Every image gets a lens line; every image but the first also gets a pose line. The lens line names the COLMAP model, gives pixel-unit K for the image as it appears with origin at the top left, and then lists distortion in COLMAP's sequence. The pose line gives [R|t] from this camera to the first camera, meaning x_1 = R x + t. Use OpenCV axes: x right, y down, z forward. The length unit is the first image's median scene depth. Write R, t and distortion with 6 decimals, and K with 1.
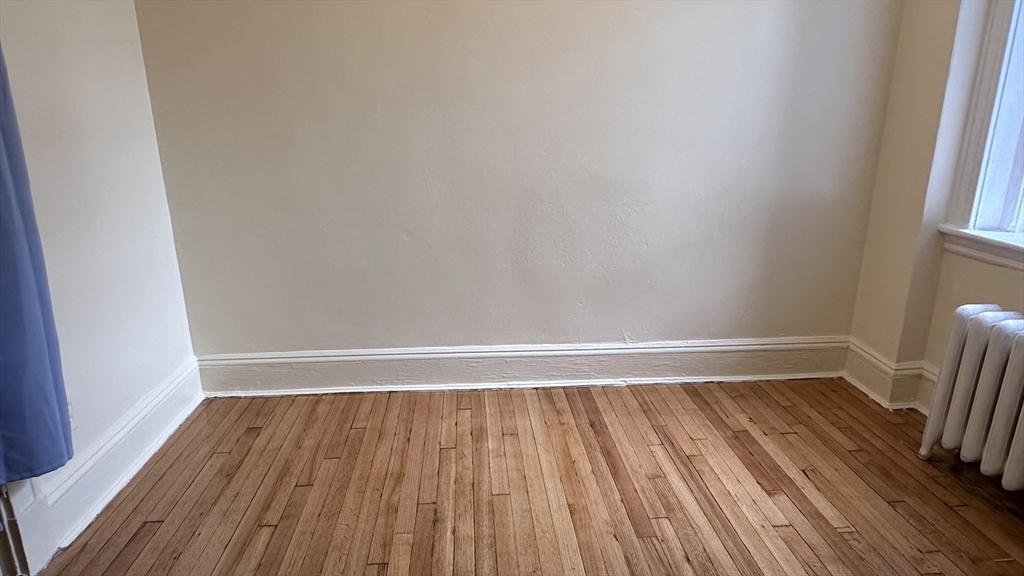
lens RADIAL K [[610.8, 0, 512.0], [0, 610.8, 288.0], [0, 0, 1]] dist [-0.002093, 0.000085]
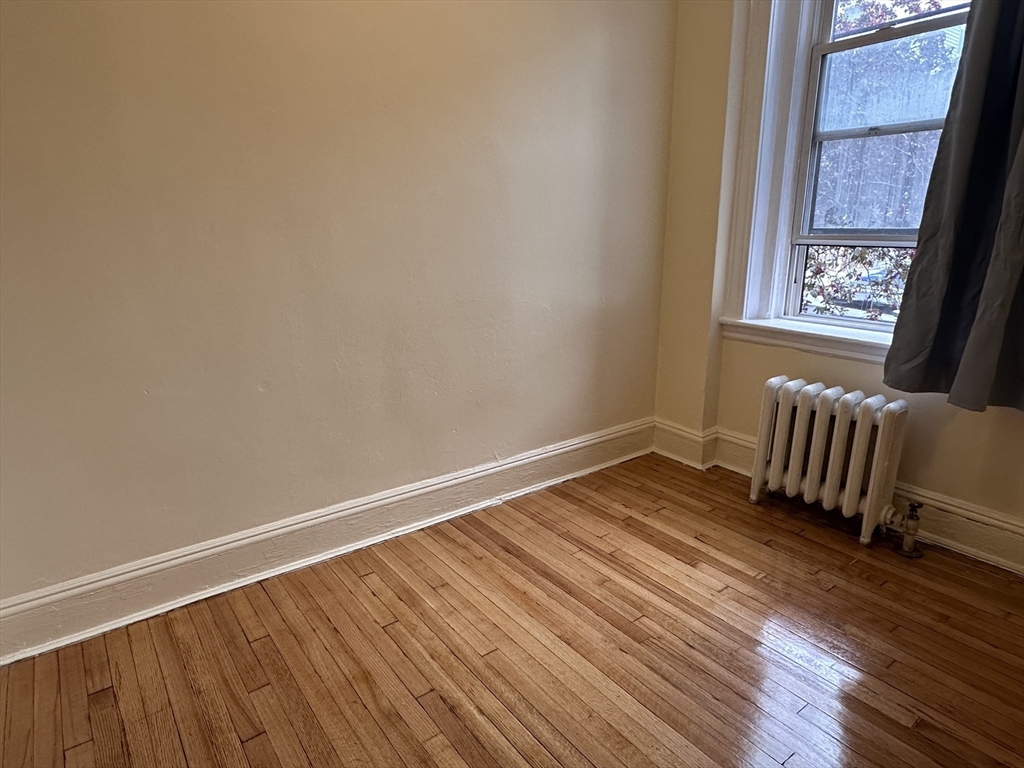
lens RADIAL K [[612.2, 0, 510.1], [0, 612.2, 384.9], [0, 0, 1]] dist [-0.002749, 0.001703]
pose [[0.845909, -0.143010, 0.513795, -0.336046], [0.150287, 0.988256, 0.027641, -0.066253], [-0.511714, 0.053835, 0.857468, 0.142714]]
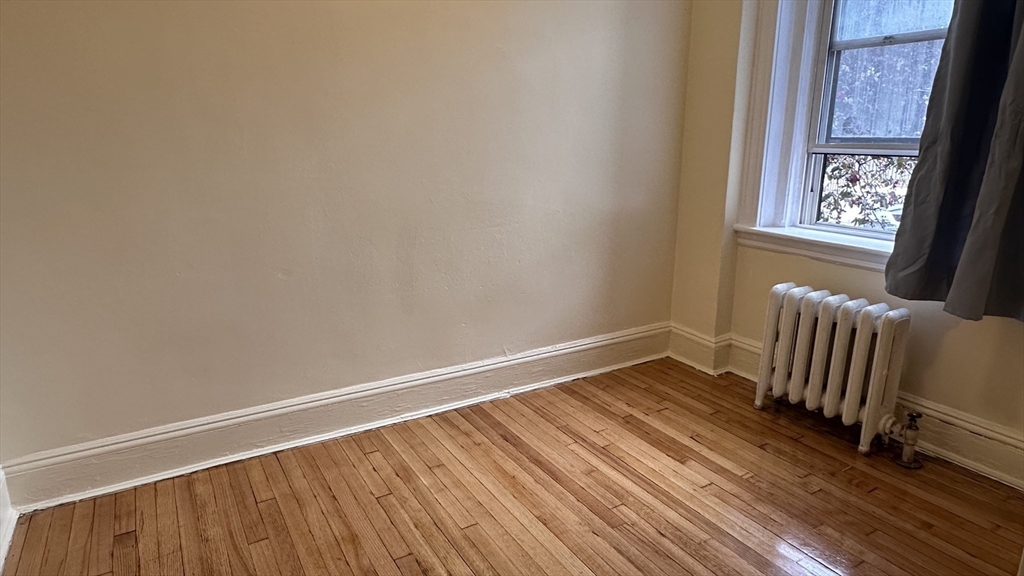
lens RADIAL K [[610.8, 0, 512.0], [0, 610.8, 288.0], [0, 0, 1]] dist [-0.002093, 0.000085]
pose [[0.895706, -0.107831, 0.431373, -0.279935], [0.119015, 0.992892, 0.001071, -0.029259], [-0.428422, 0.050380, 0.902173, 0.053118]]
